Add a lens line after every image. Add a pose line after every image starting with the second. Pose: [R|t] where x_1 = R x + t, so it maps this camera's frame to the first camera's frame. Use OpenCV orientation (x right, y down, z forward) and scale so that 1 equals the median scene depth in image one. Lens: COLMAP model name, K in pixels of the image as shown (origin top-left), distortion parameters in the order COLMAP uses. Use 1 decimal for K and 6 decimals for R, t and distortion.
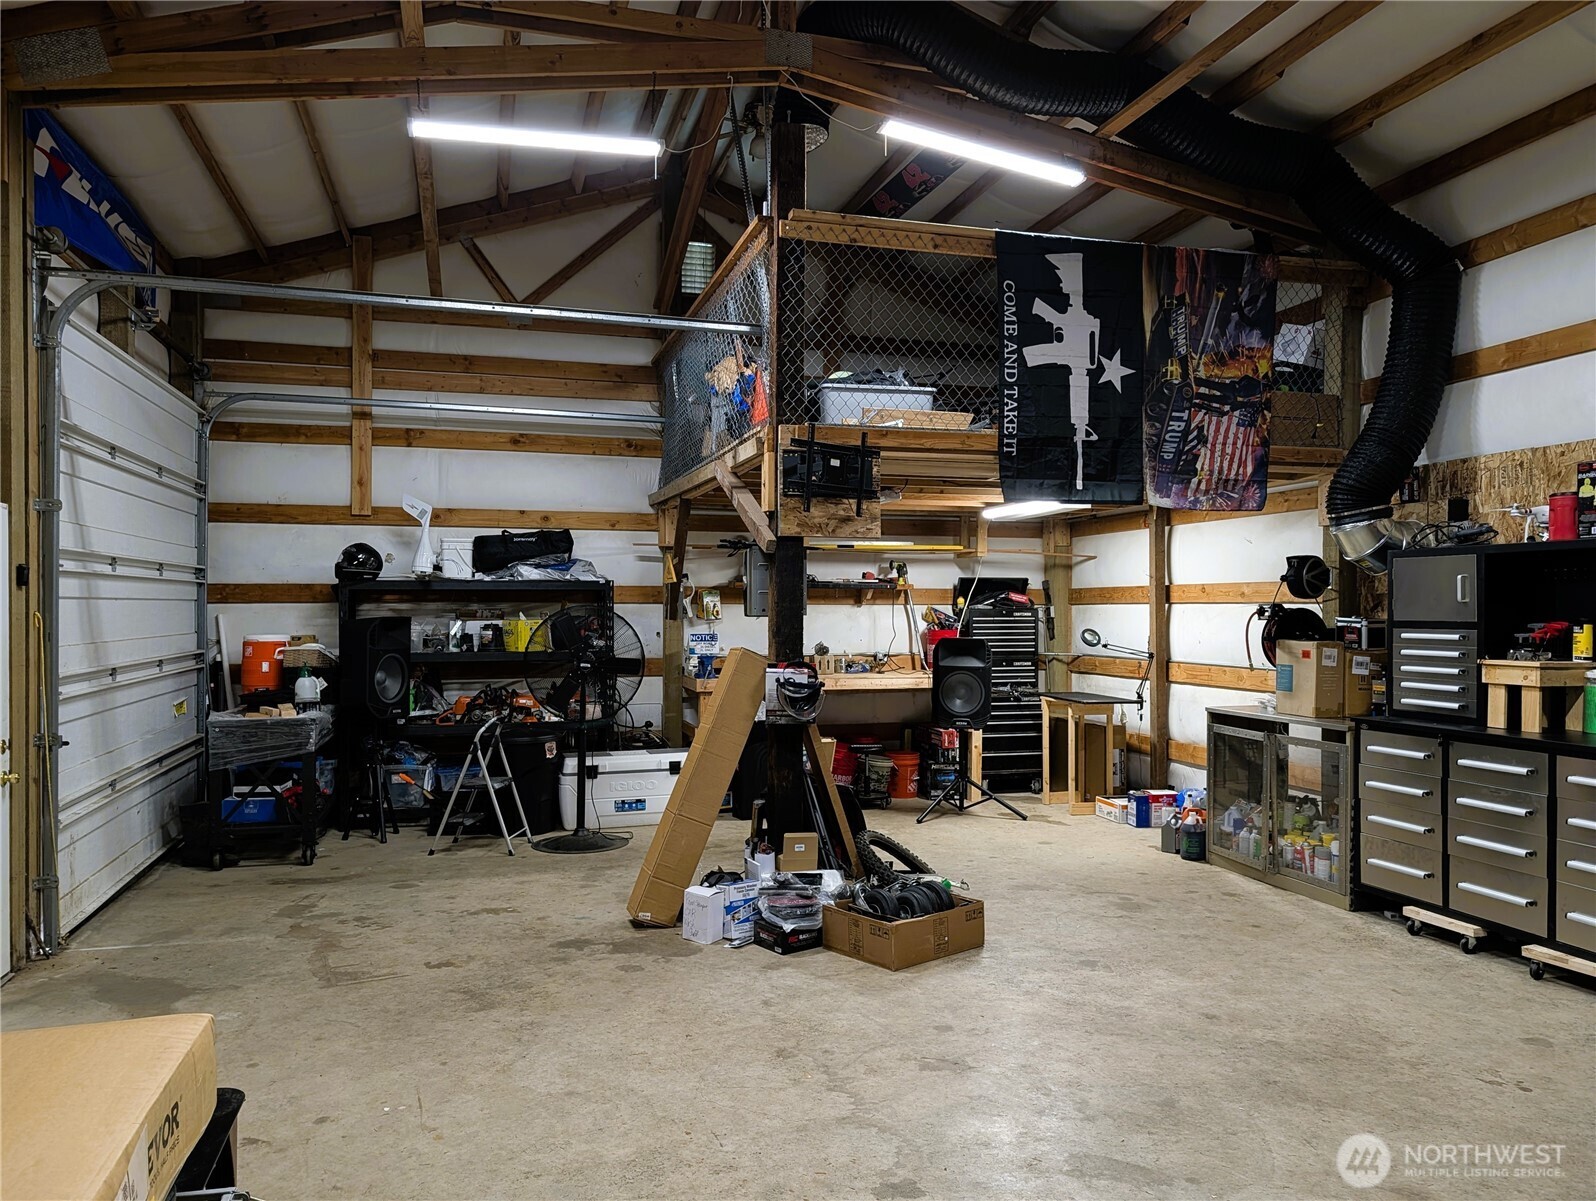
lens RADIAL K [[1149.3, 0, 803.5], [0, 1149.3, 603.0], [0, 0, 1]] dist [0.001690, 0.000821]
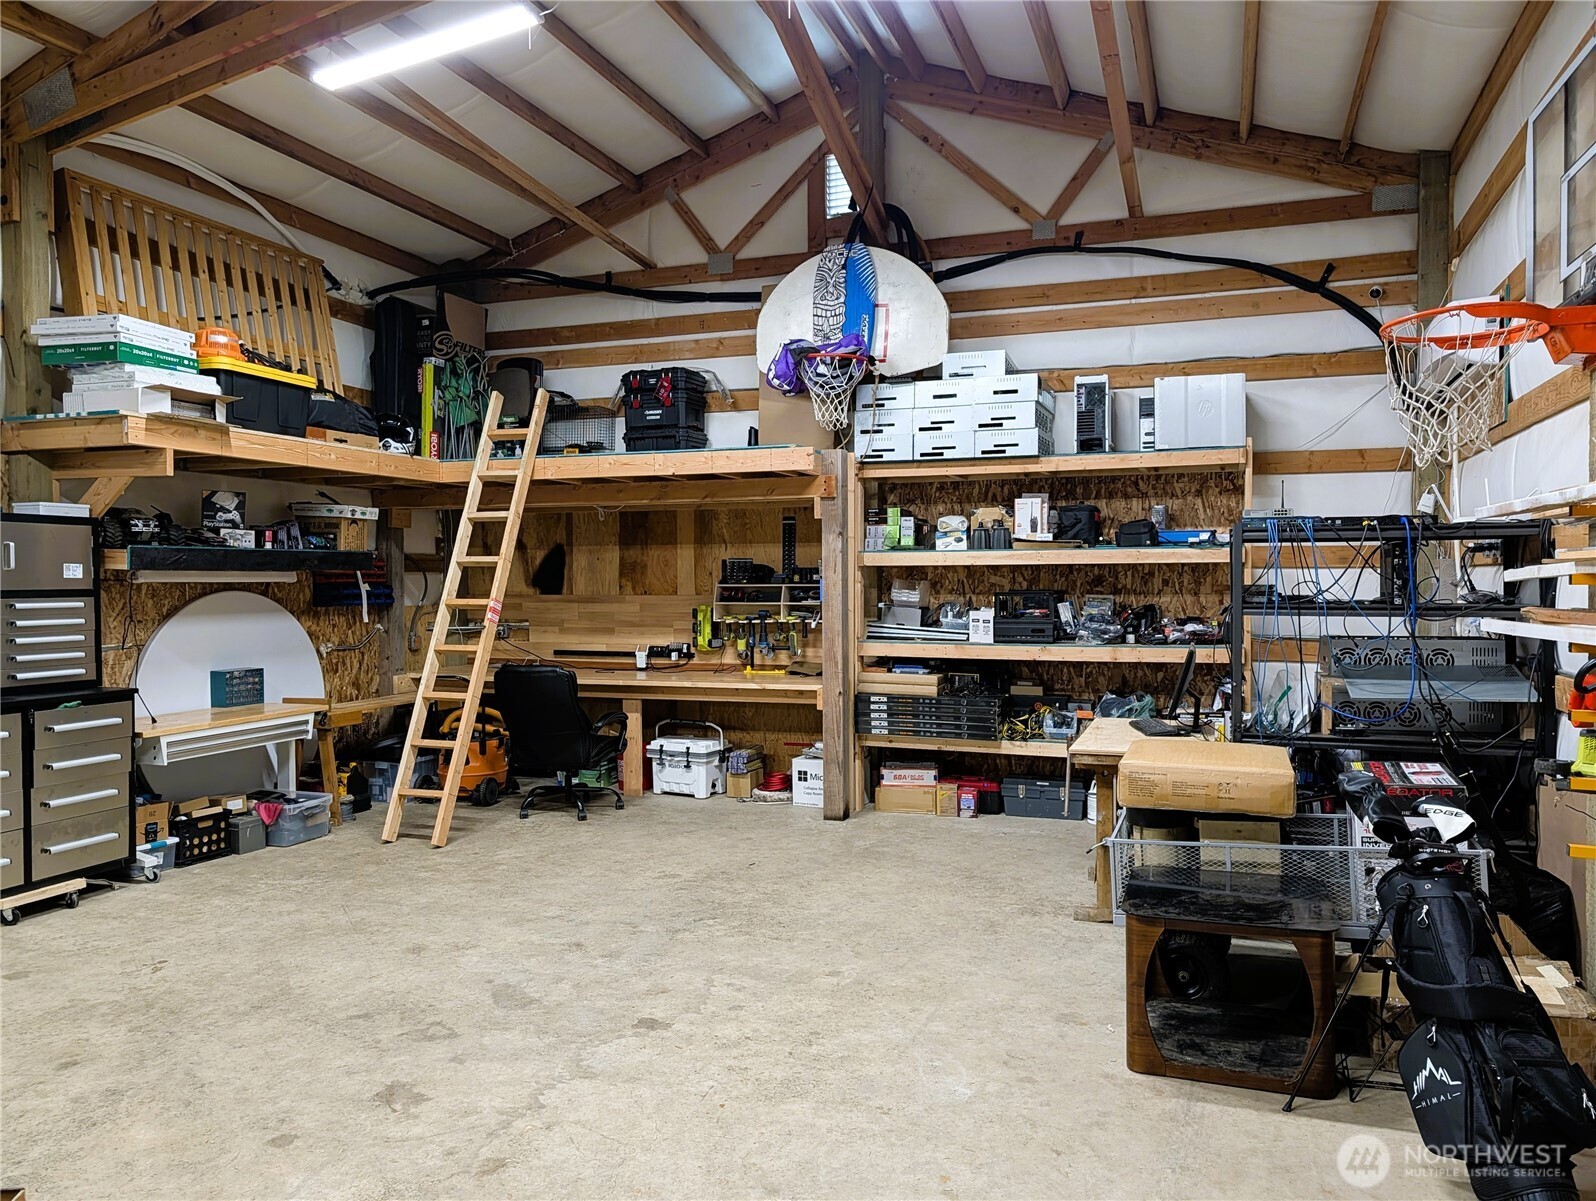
lens RADIAL K [[1149.3, 0, 802.6], [0, 1149.3, 597.3], [0, 0, 1]] dist [0.001690, 0.000821]
pose [[-0.806760, -0.009301, 0.590806, -0.676594], [-0.000098, 0.999878, 0.015607, 0.006385], [-0.590879, 0.012534, -0.806662, 1.606302]]
